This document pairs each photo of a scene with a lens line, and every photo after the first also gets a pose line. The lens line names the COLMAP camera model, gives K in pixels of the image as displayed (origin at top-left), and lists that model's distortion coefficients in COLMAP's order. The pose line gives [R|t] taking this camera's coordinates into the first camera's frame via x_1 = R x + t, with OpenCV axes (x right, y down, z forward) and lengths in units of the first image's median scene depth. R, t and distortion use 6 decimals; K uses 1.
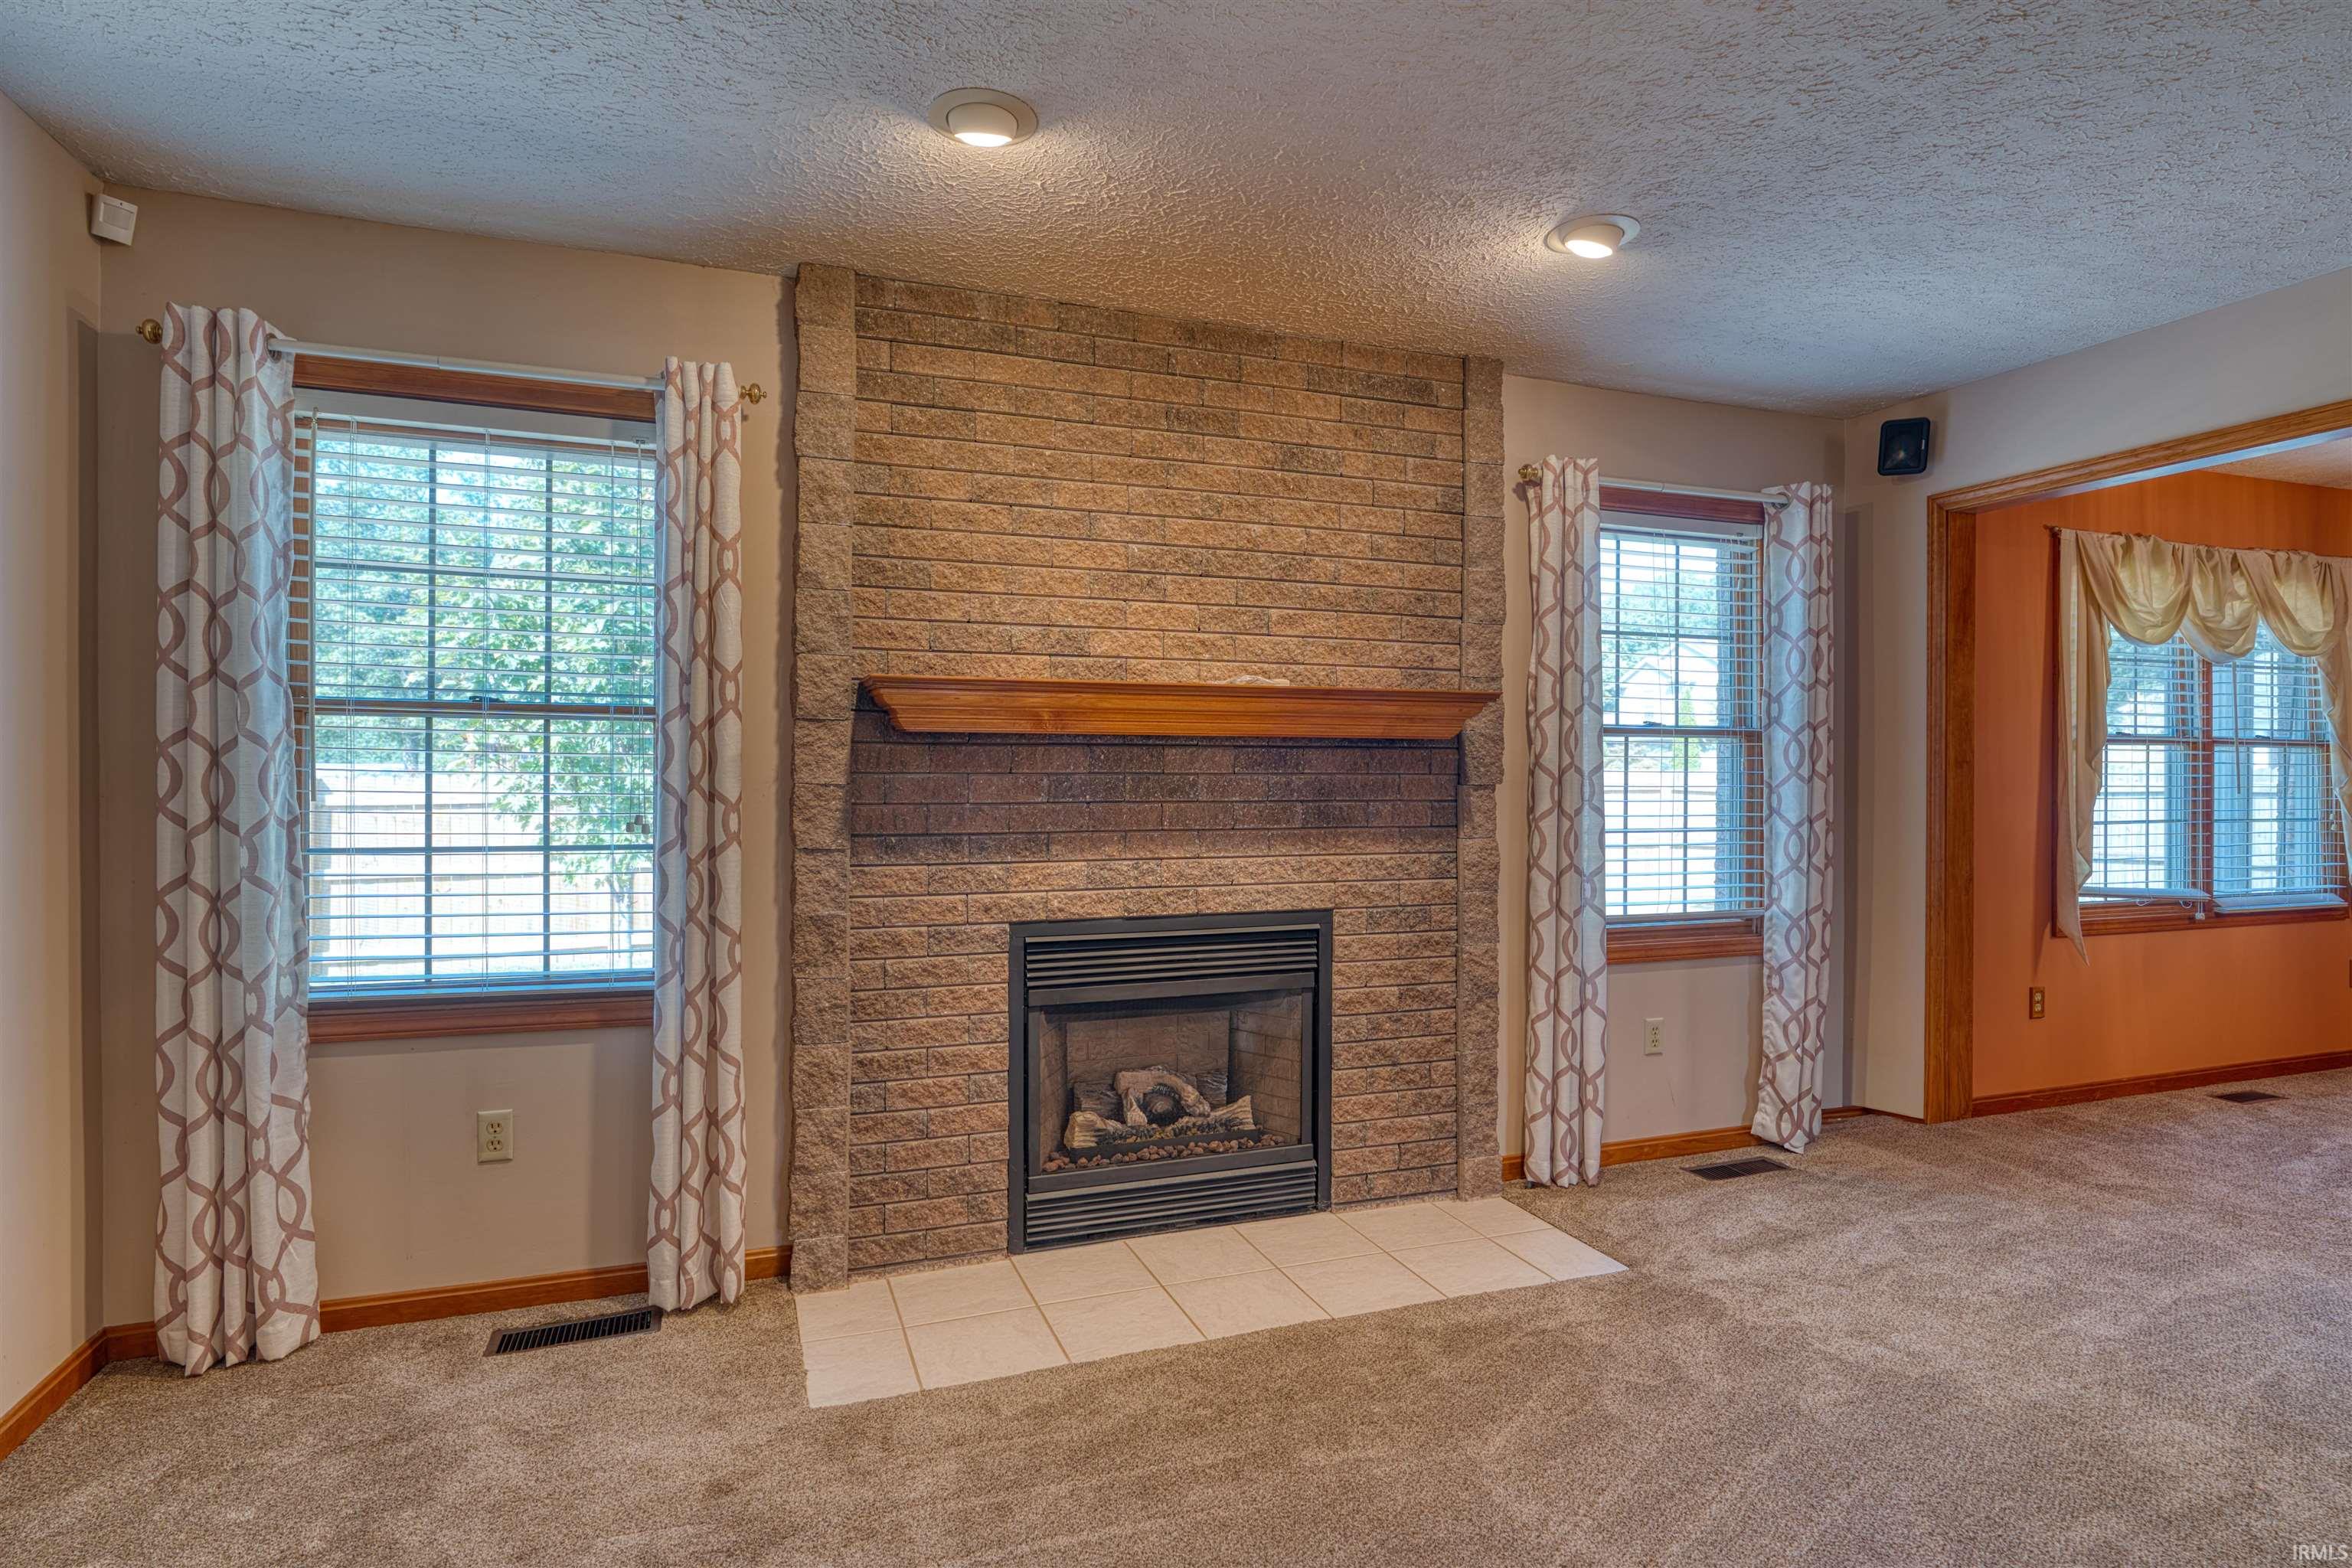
lens RADIAL K [[1208.7, 0, 1177.0], [0, 1208.7, 782.1], [0, 0, 1]] dist [-0.007460, 0.002339]
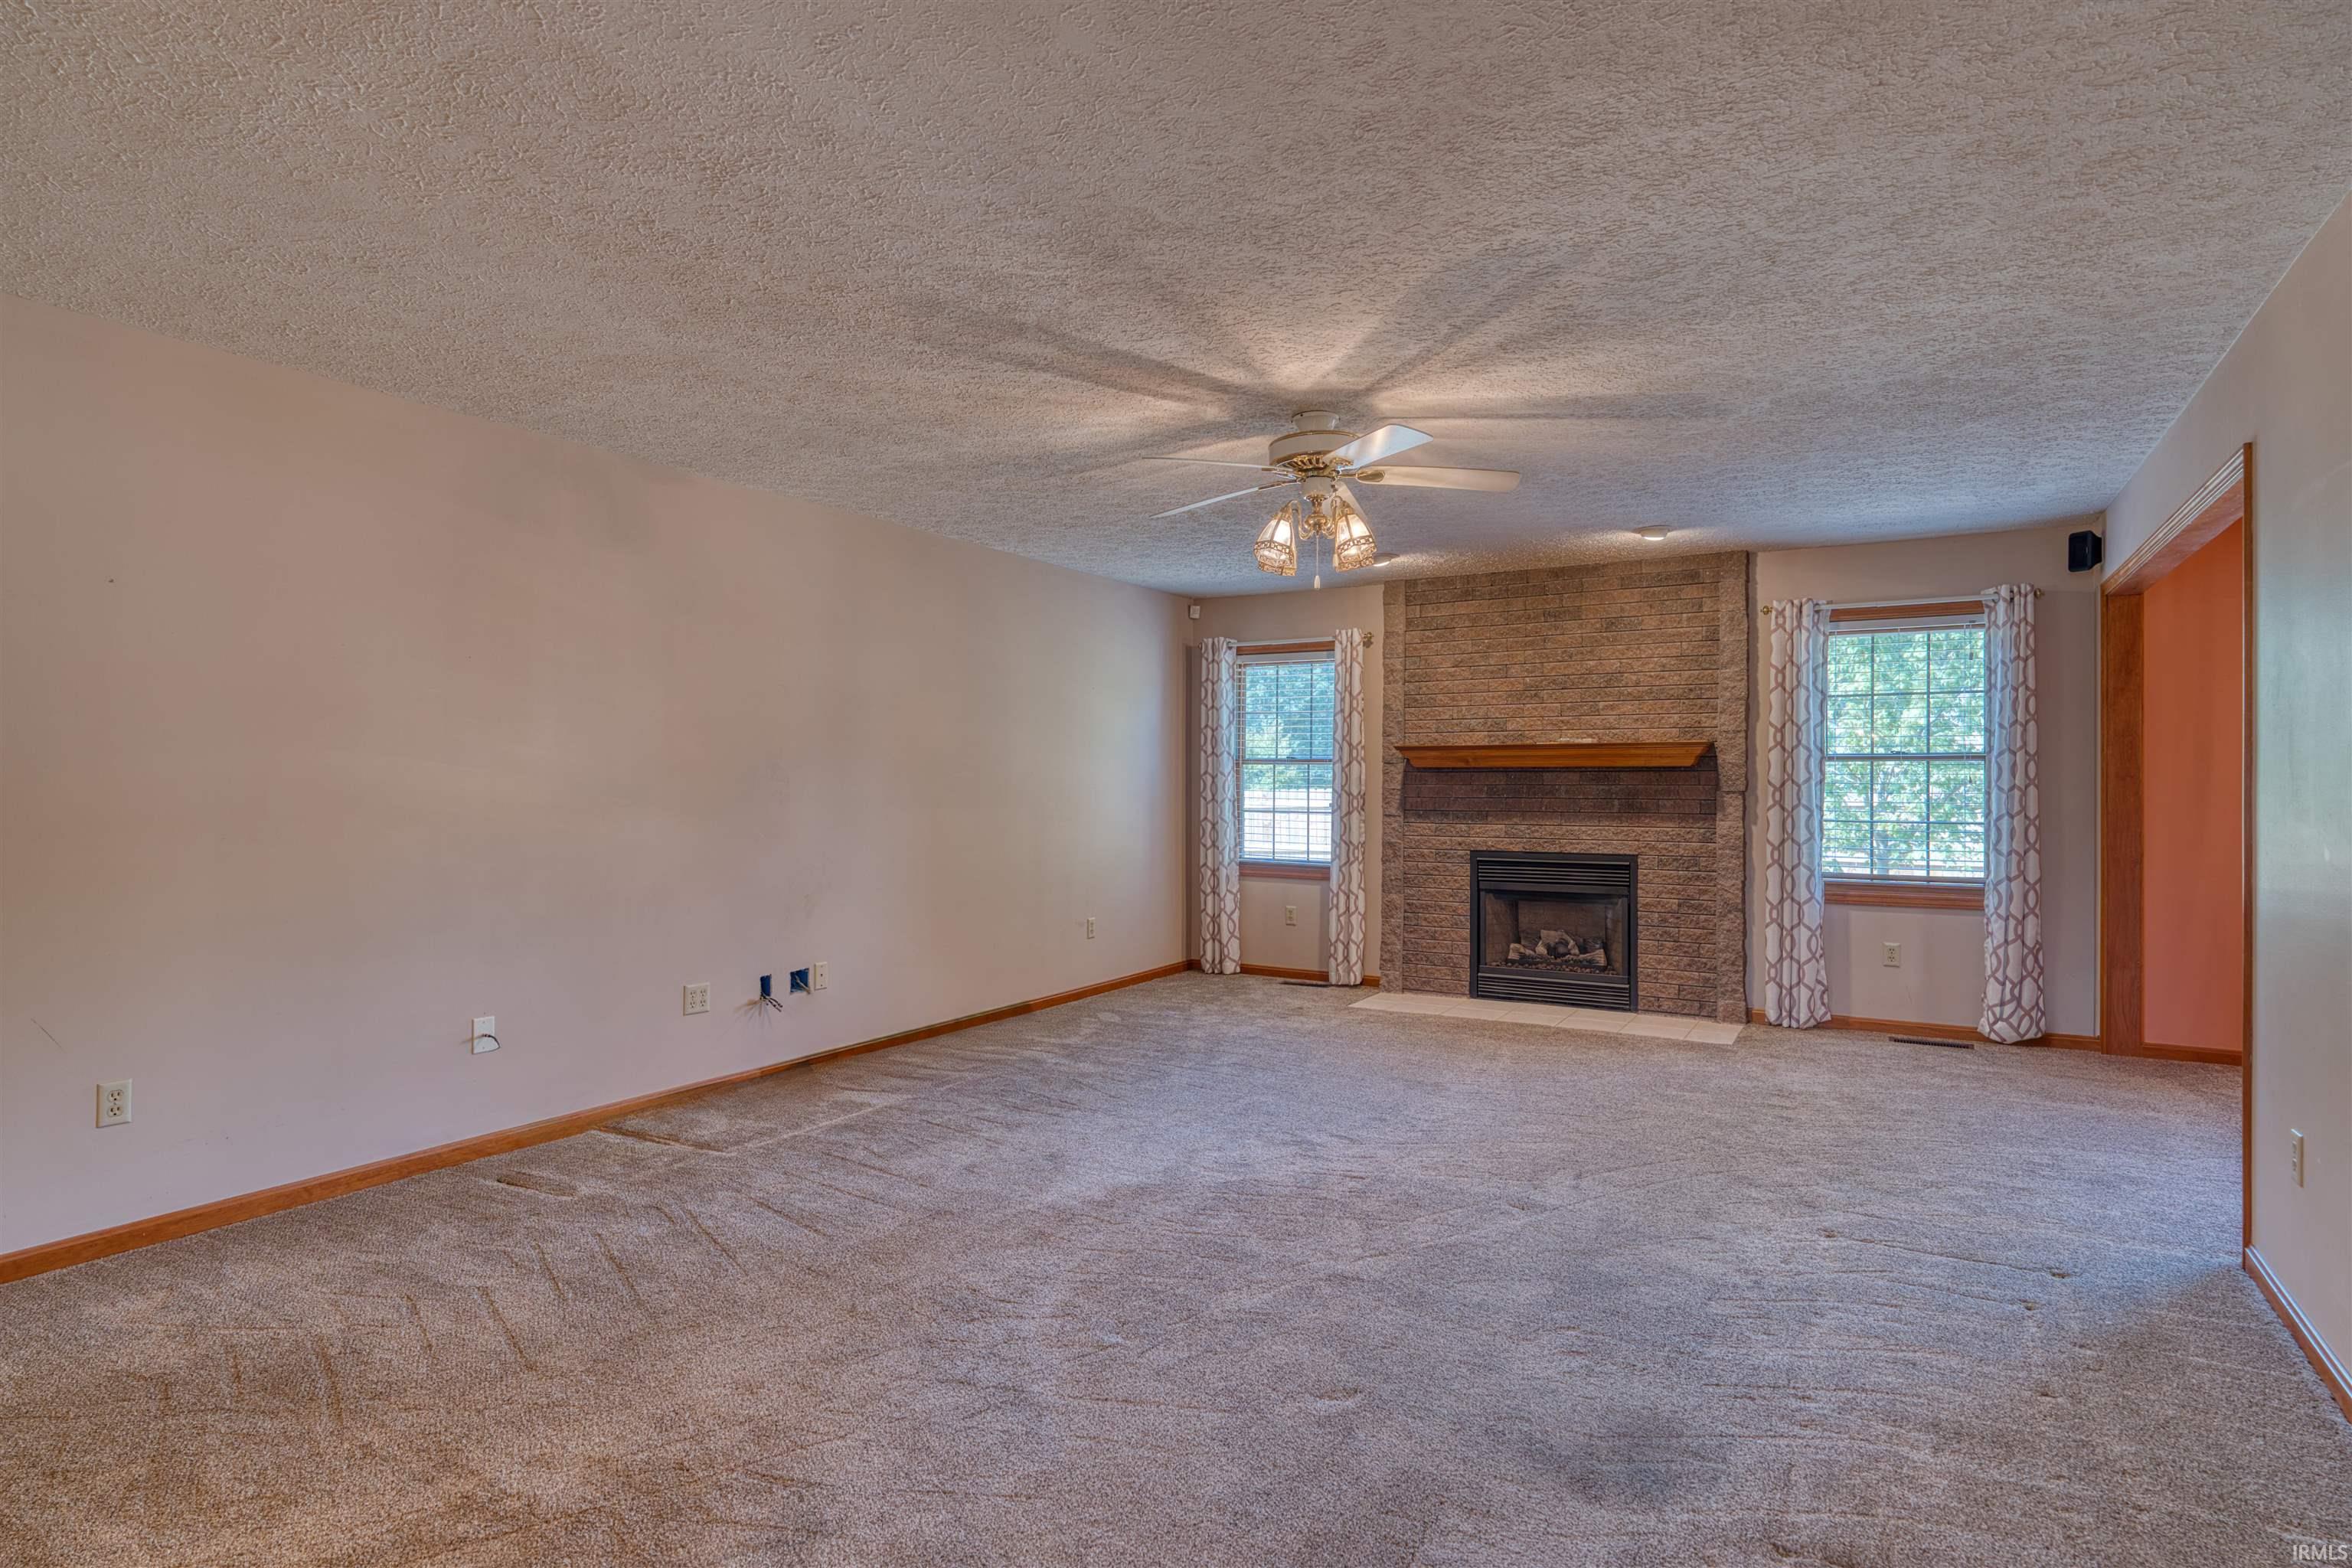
lens RADIAL K [[1208.7, 0, 1183.9], [0, 1208.7, 790.1], [0, 0, 1]] dist [-0.007460, 0.002339]
pose [[0.639984, 0.004030, -0.768377, 1.186966], [-0.005964, 0.999982, 0.000277, 0.005523], [0.768365, 0.004405, 0.639997, -0.814081]]
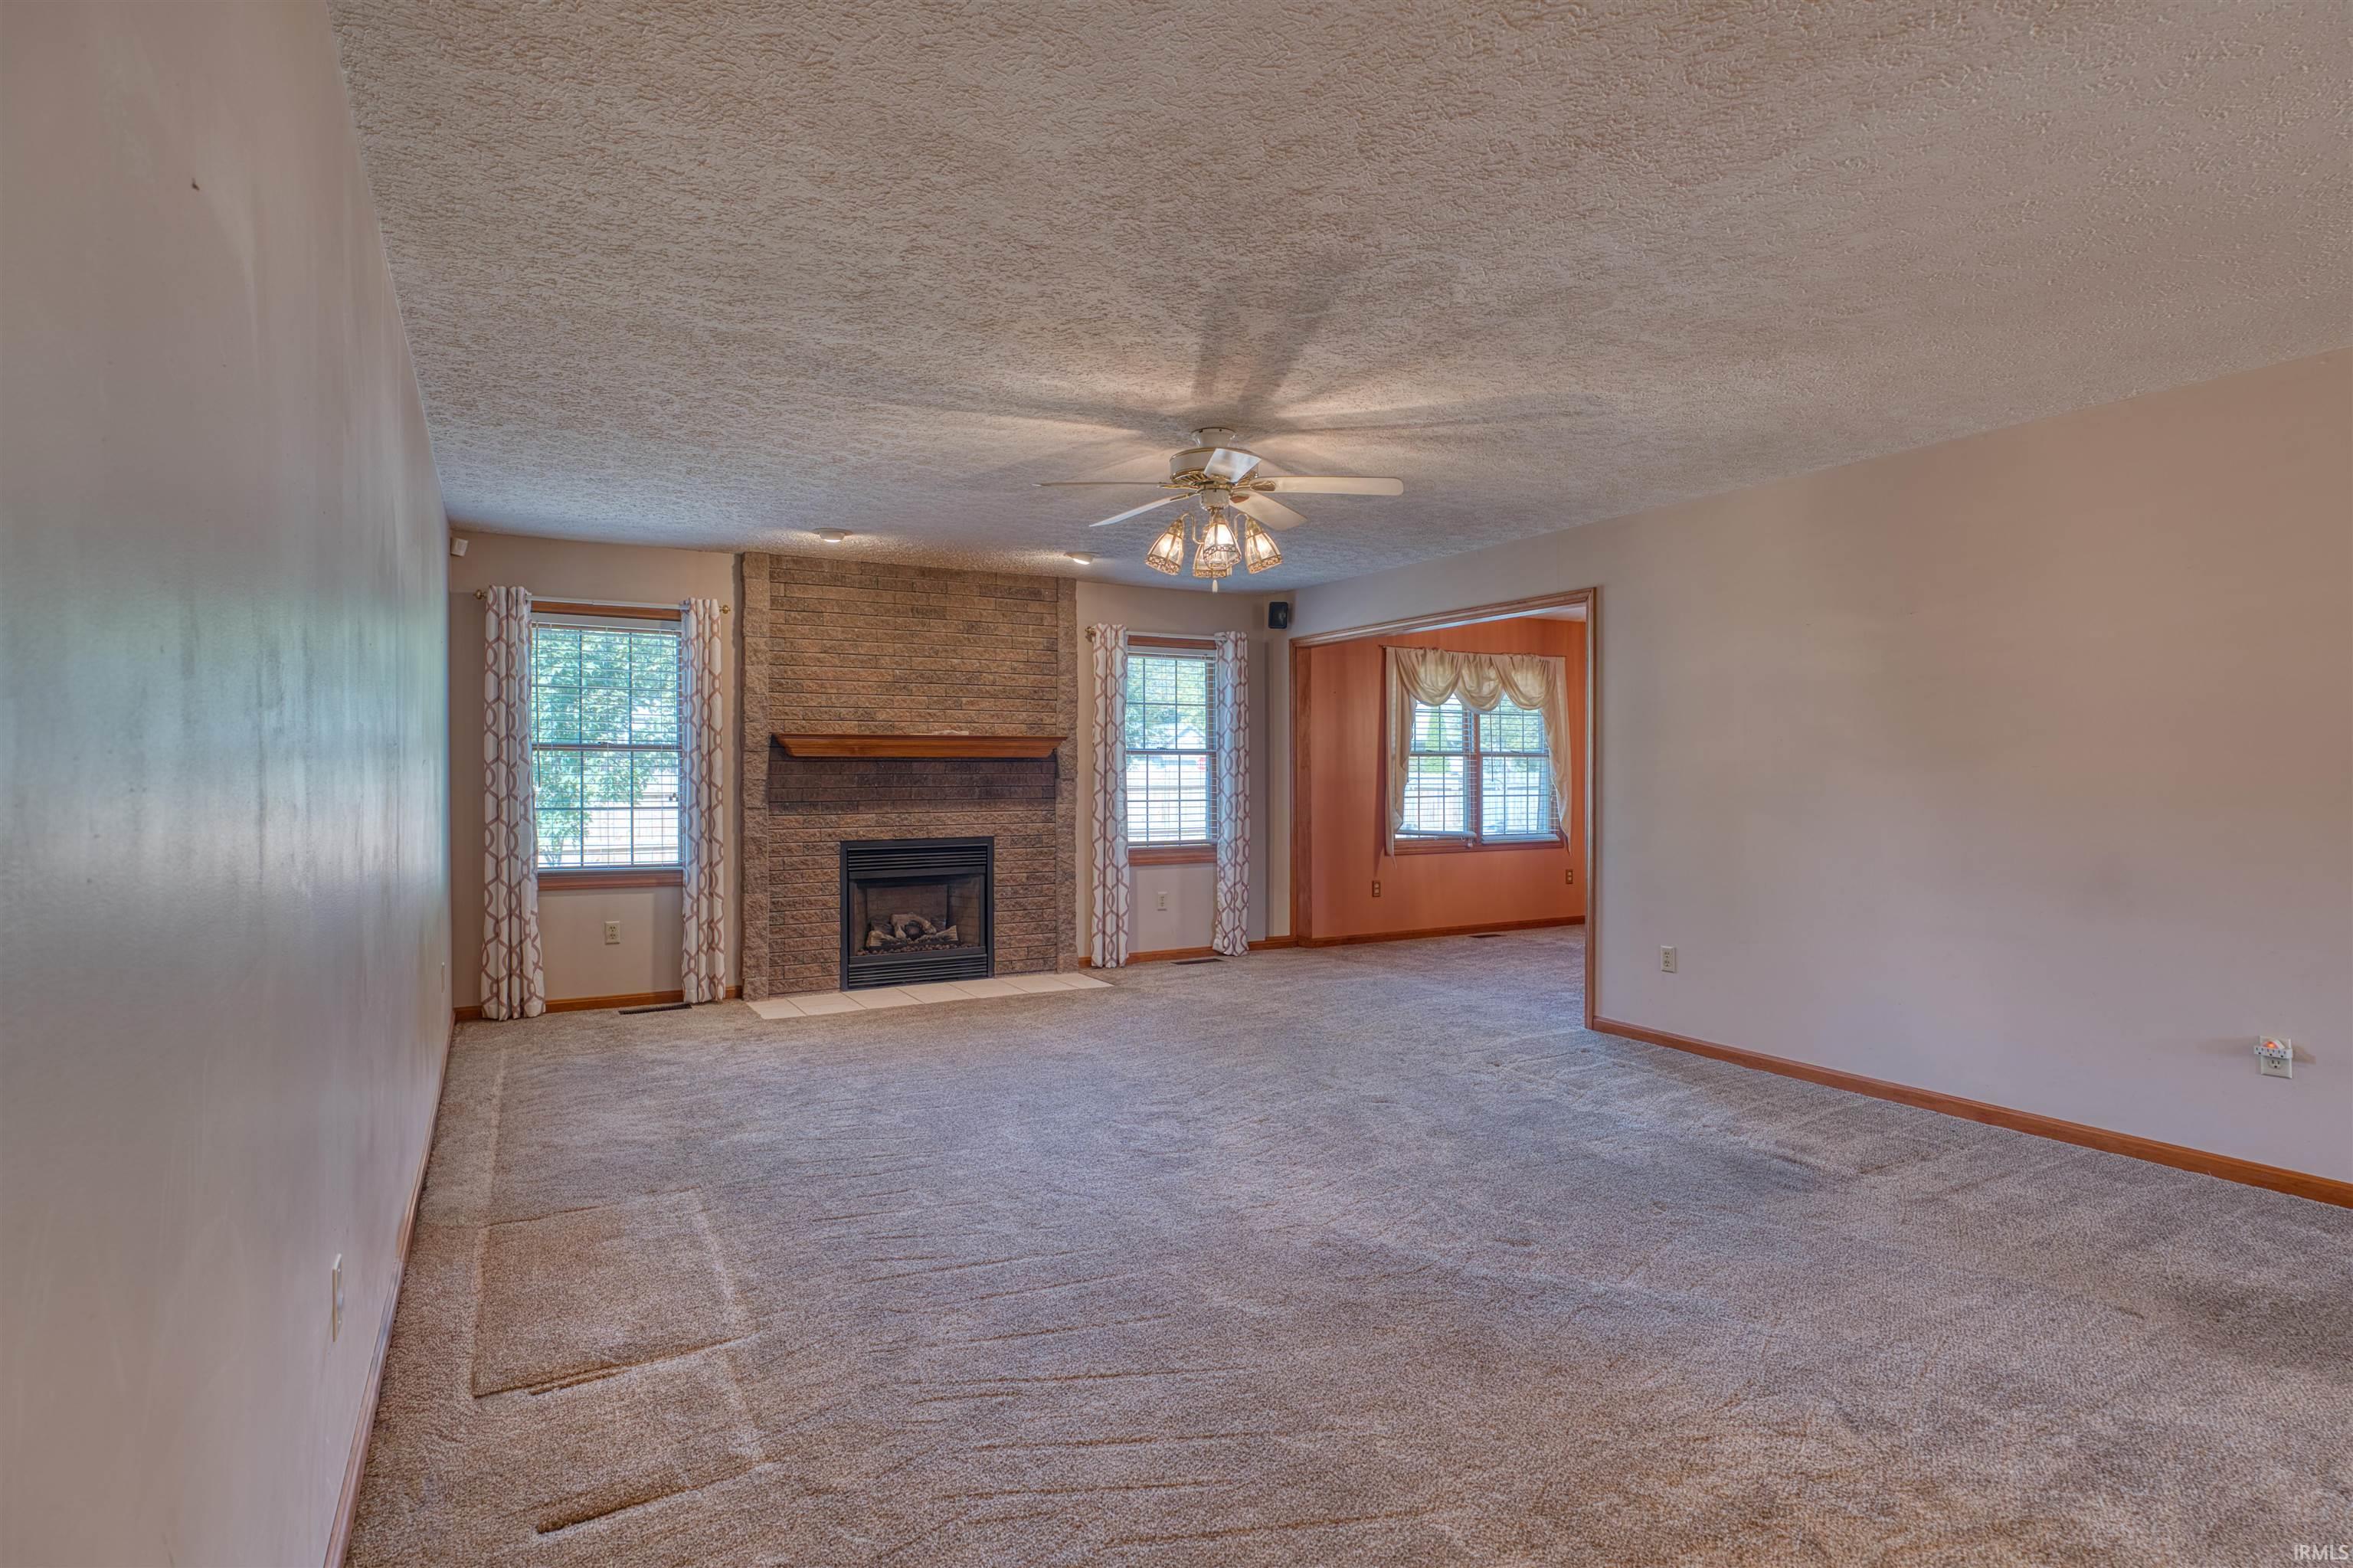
lens RADIAL K [[1209.2, 0, 1173.0], [0, 1209.2, 785.2], [0, 0, 1]] dist [-0.007460, 0.002339]
pose [[0.988289, -0.006164, 0.152468, 0.121123], [0.005687, 0.999977, 0.003564, 0.008111], [-0.152487, -0.002655, 0.988302, -1.218249]]
